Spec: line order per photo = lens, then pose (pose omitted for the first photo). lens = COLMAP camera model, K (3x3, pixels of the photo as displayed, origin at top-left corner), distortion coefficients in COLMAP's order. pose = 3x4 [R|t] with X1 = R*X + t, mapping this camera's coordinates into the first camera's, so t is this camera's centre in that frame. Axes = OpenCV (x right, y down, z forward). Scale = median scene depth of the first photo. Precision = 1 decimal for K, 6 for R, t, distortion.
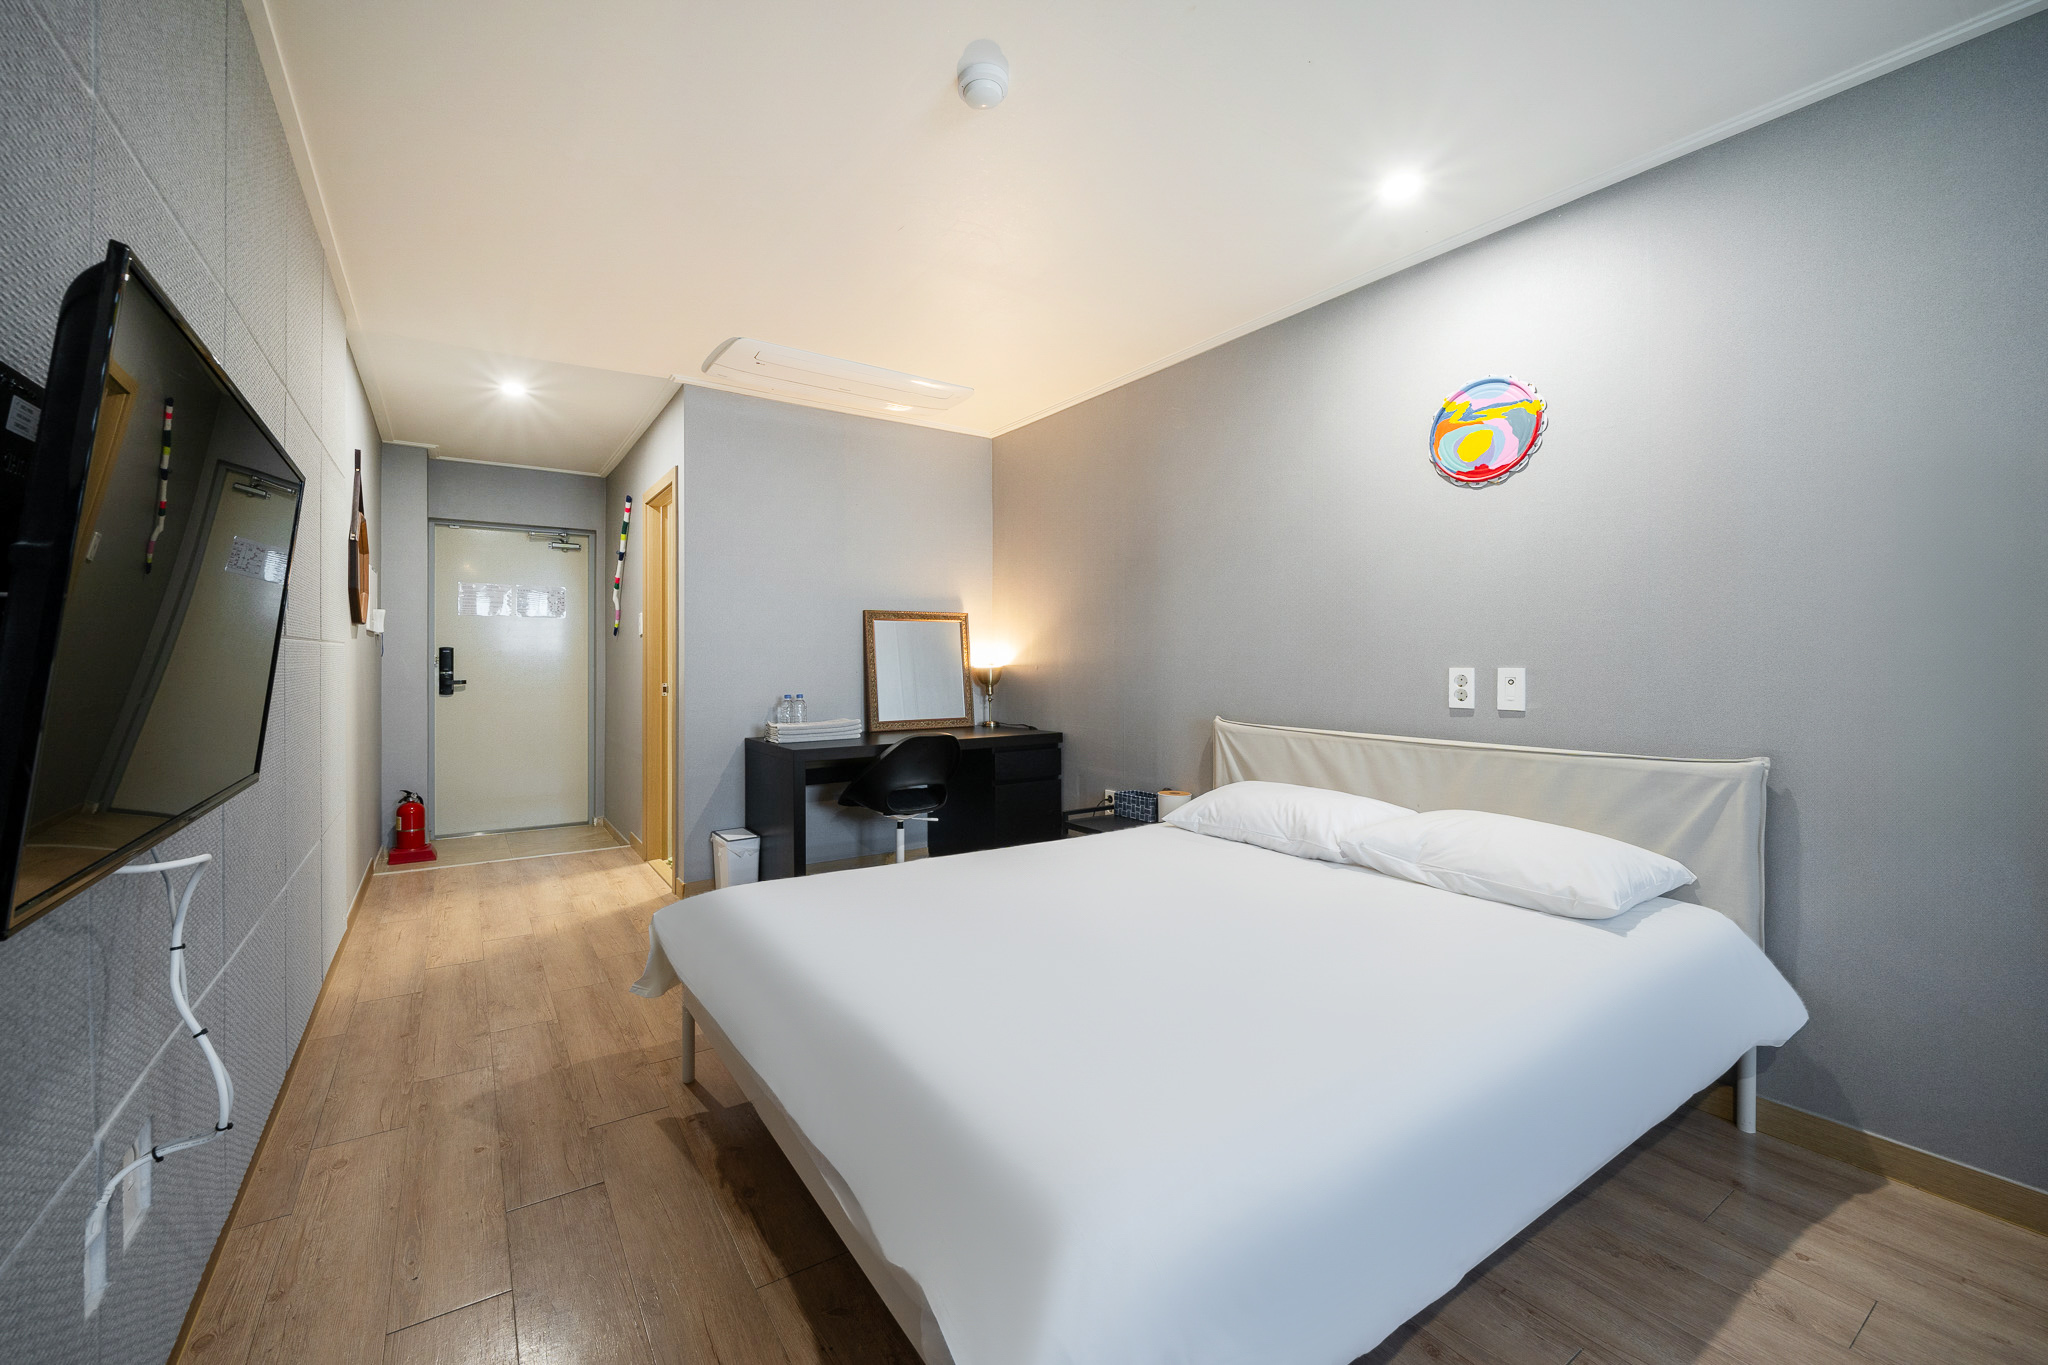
lens RADIAL K [[835.8, 0, 1024.0], [0, 835.8, 682.5], [0, 0, 1]] dist [-0.000439, -0.000026]
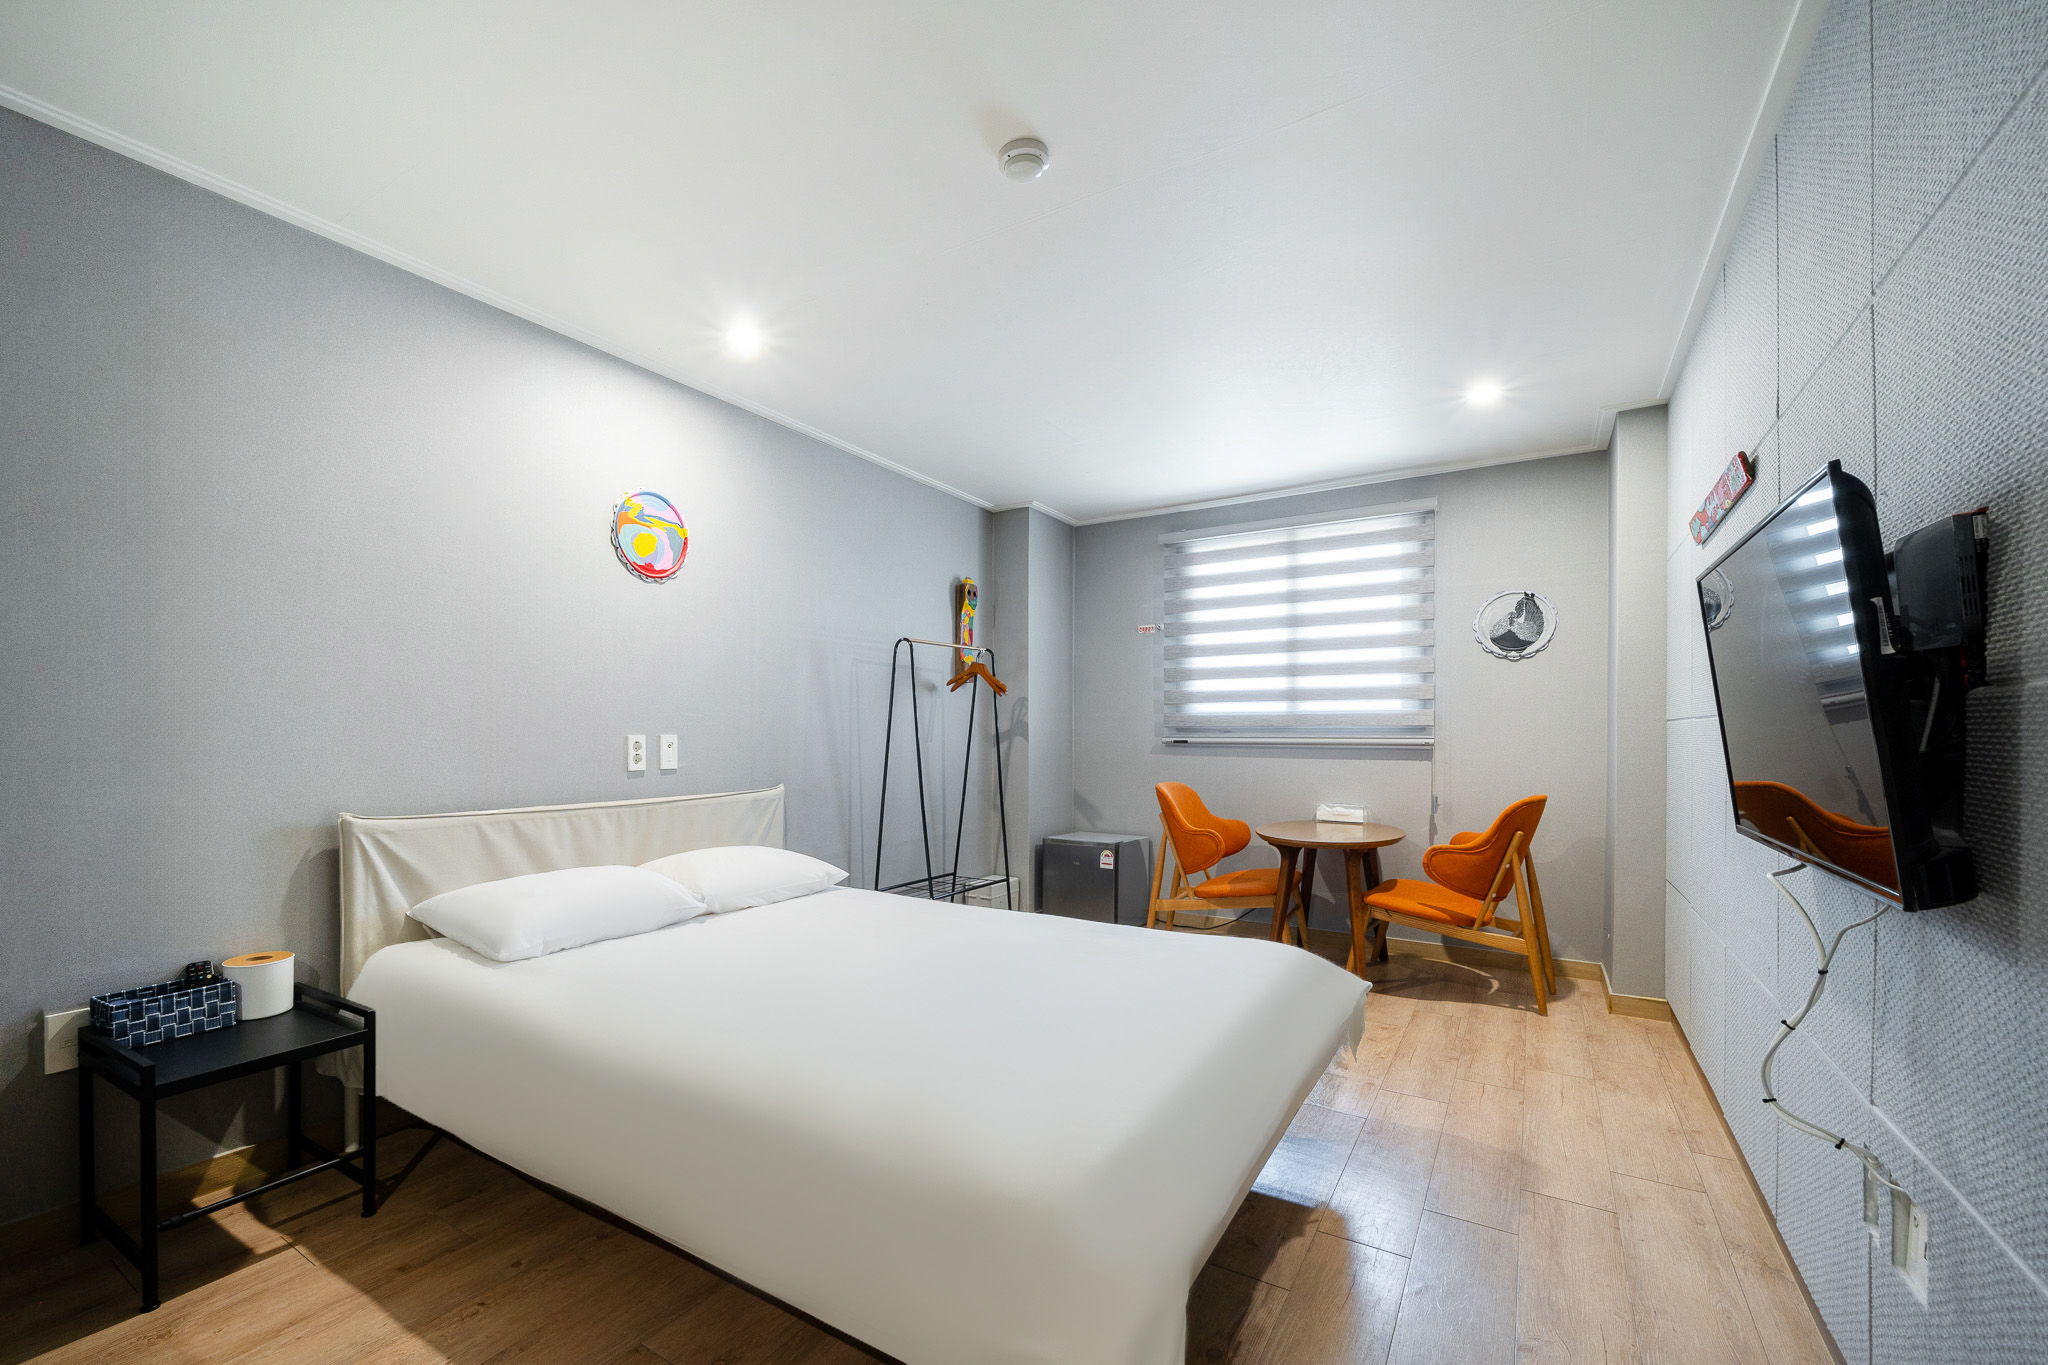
lens RADIAL K [[890.1, 0, 859.8], [0, 890.1, 736.6], [0, 0, 1]] dist [-0.000158, 0.000017]
pose [[-0.321887, -0.012323, 0.946698, -0.750106], [0.017448, 0.999668, 0.018945, -0.034153], [-0.946617, 0.022616, -0.321565, 1.139210]]
